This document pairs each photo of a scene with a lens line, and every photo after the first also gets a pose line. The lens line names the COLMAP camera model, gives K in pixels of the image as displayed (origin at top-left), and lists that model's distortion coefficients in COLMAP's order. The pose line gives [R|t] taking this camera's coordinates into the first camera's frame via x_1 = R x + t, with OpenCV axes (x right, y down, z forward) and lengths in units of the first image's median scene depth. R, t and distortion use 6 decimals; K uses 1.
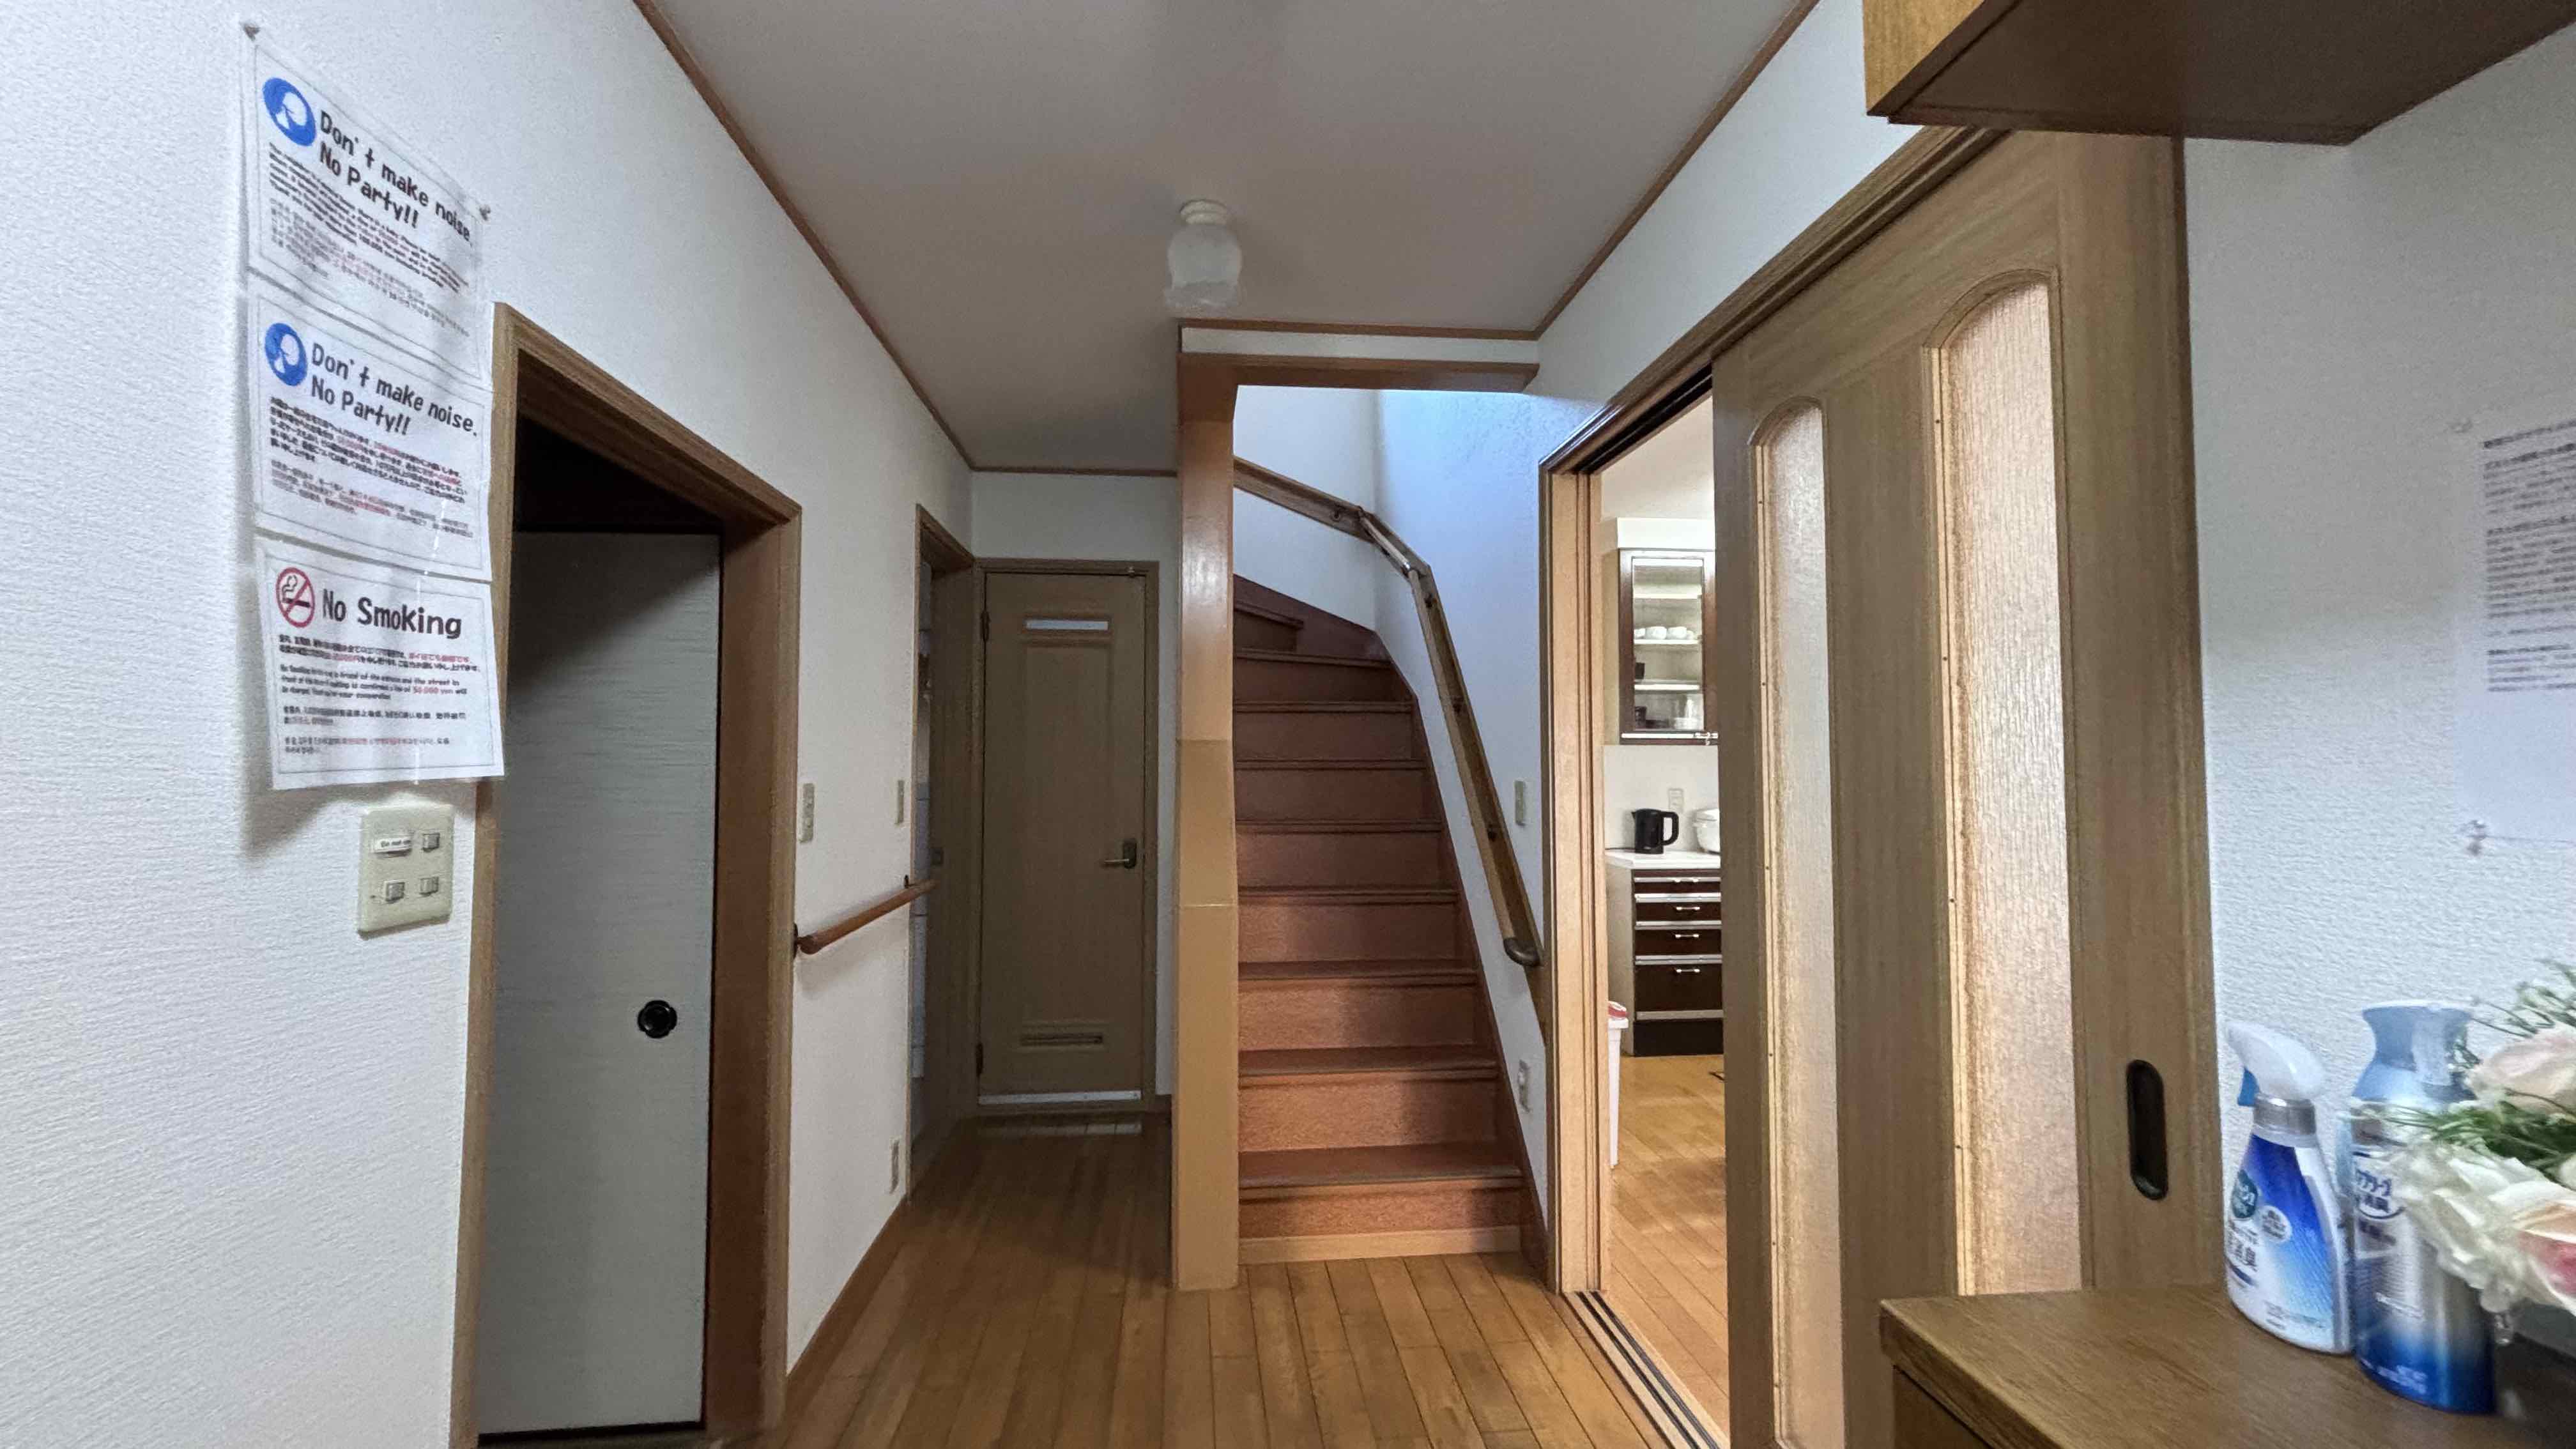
lens RADIAL K [[1035.0, 0, 1286.3], [0, 1035.0, 723.2], [0, 0, 1]] dist [0.003617, 0.000127]
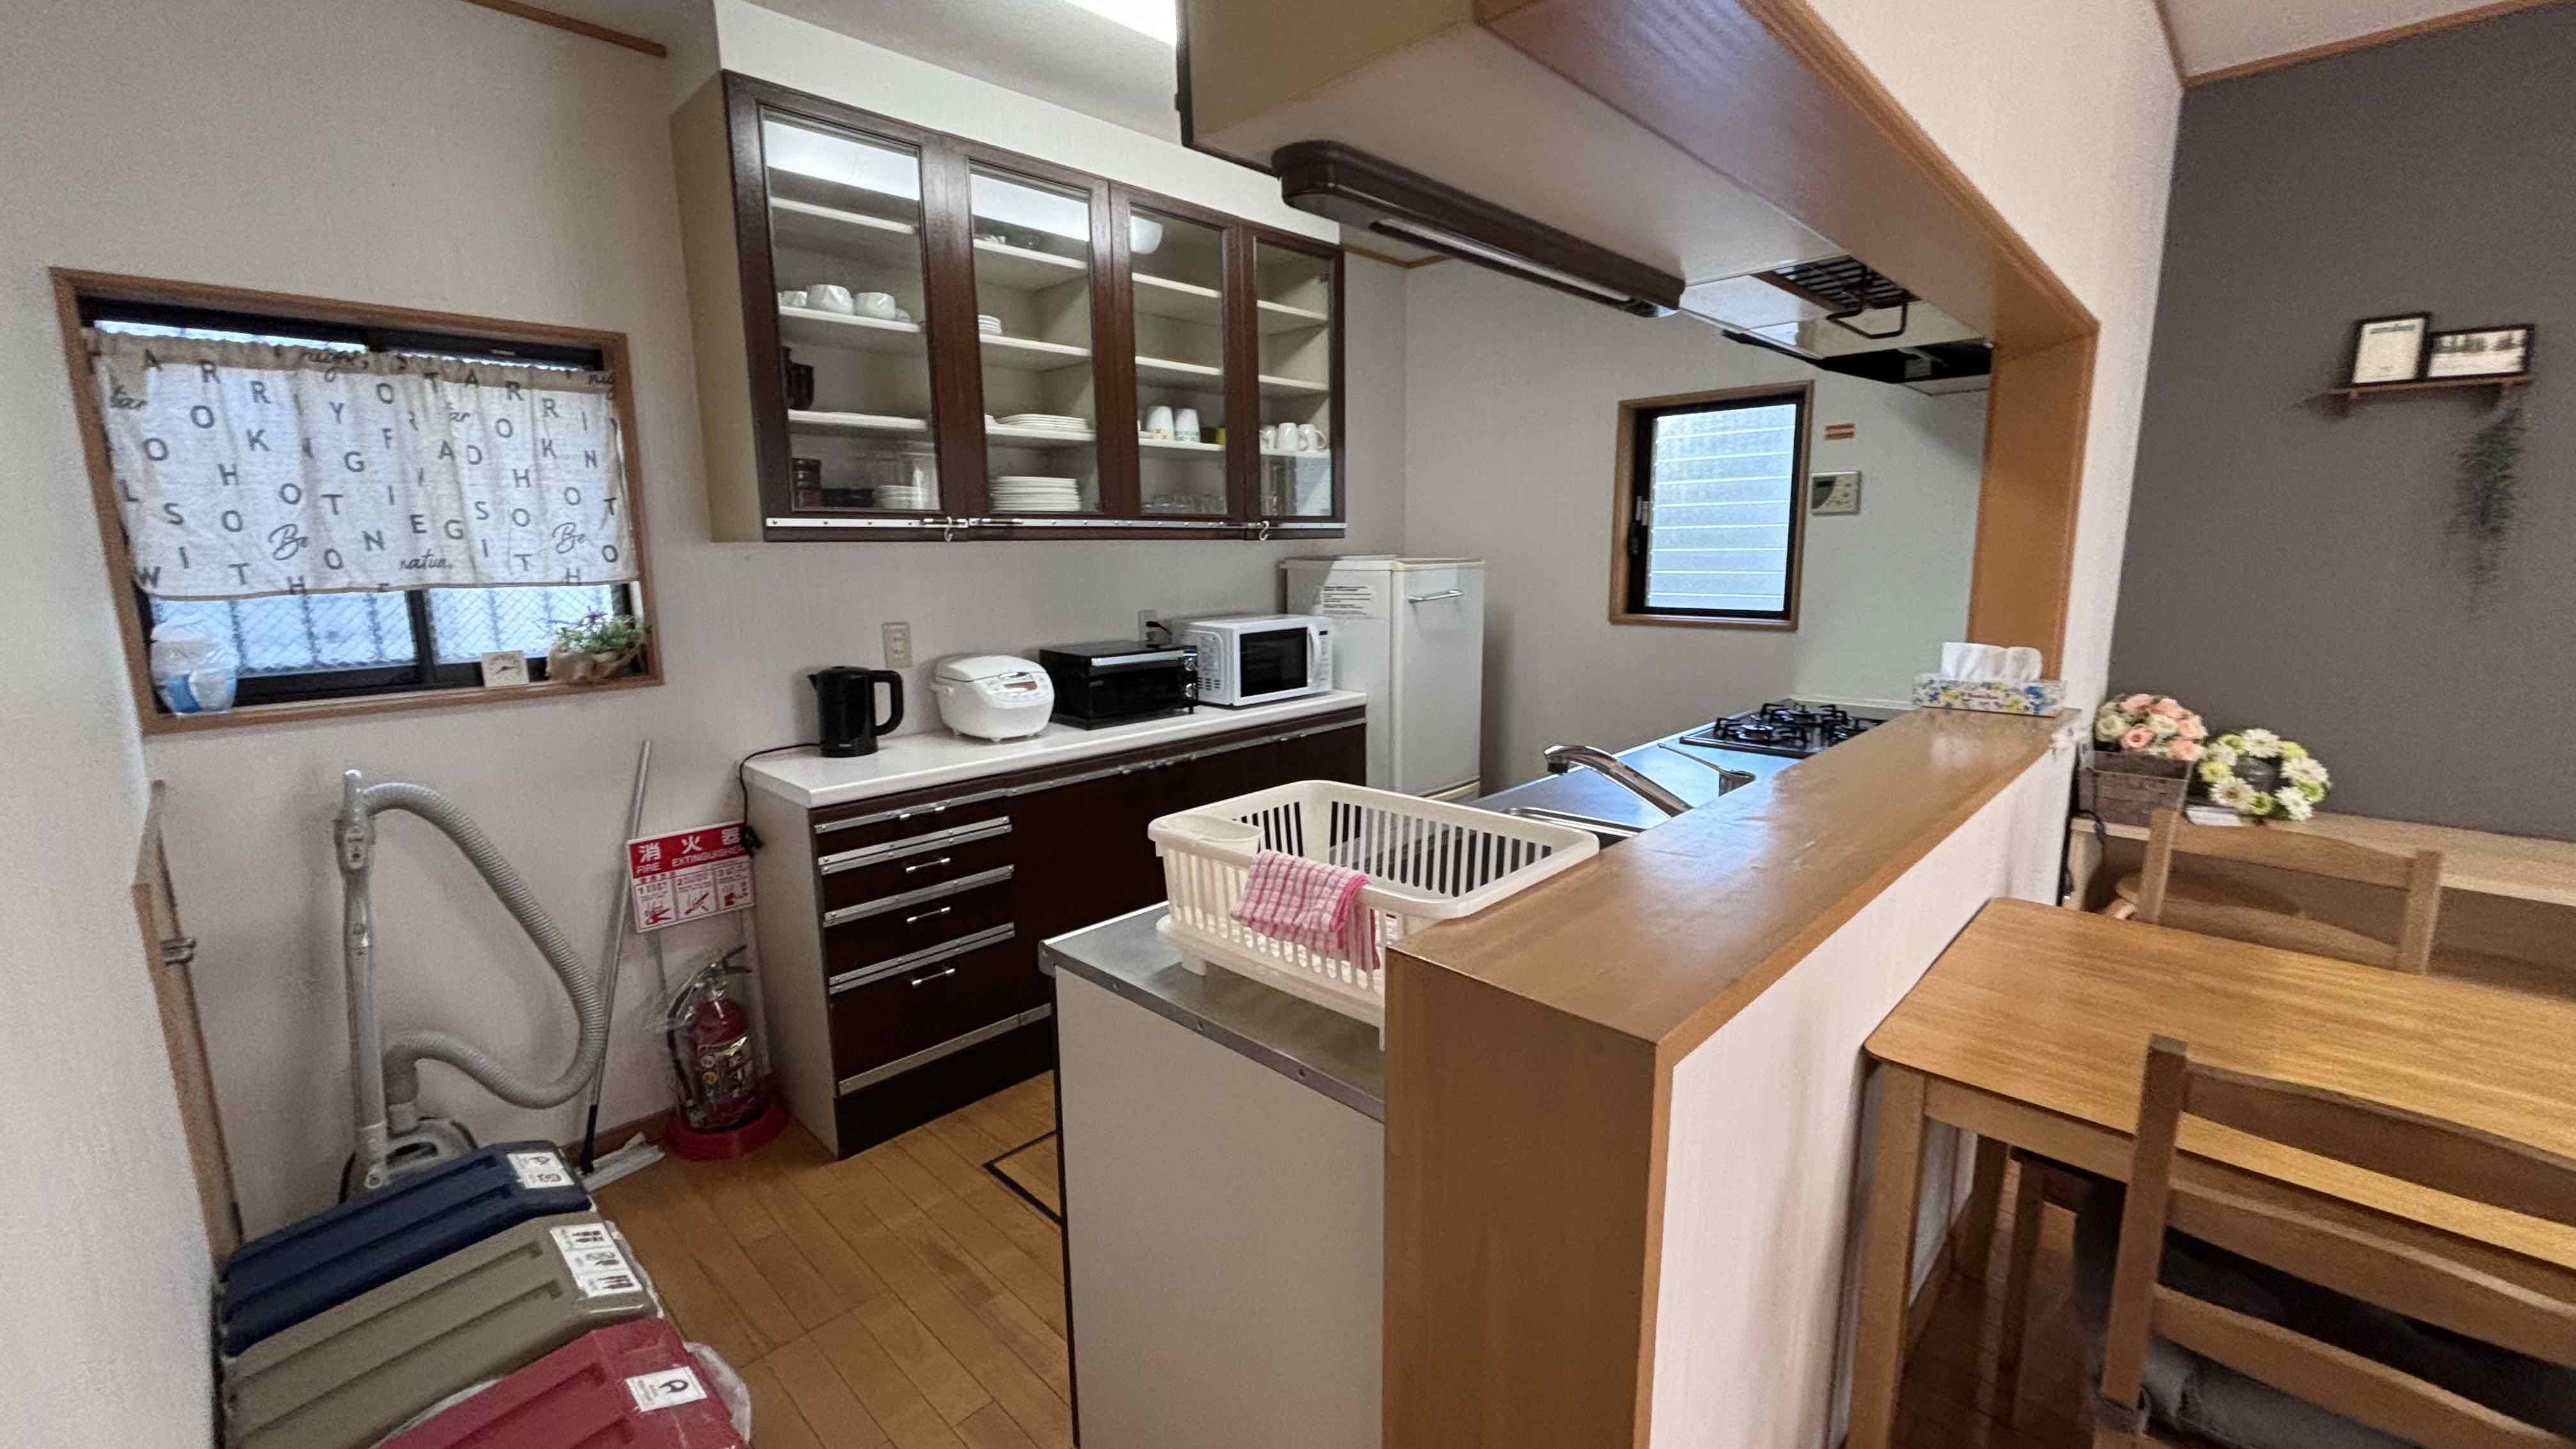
lens RADIAL K [[1035.0, 0, 1286.3], [0, 1035.0, 723.2], [0, 0, 1]] dist [0.003617, 0.000127]
pose [[0.770035, -0.116506, 0.627274, 0.202609], [-0.014511, 0.979733, 0.199782, 0.004322], [-0.637837, -0.162942, 0.752738, 0.490270]]
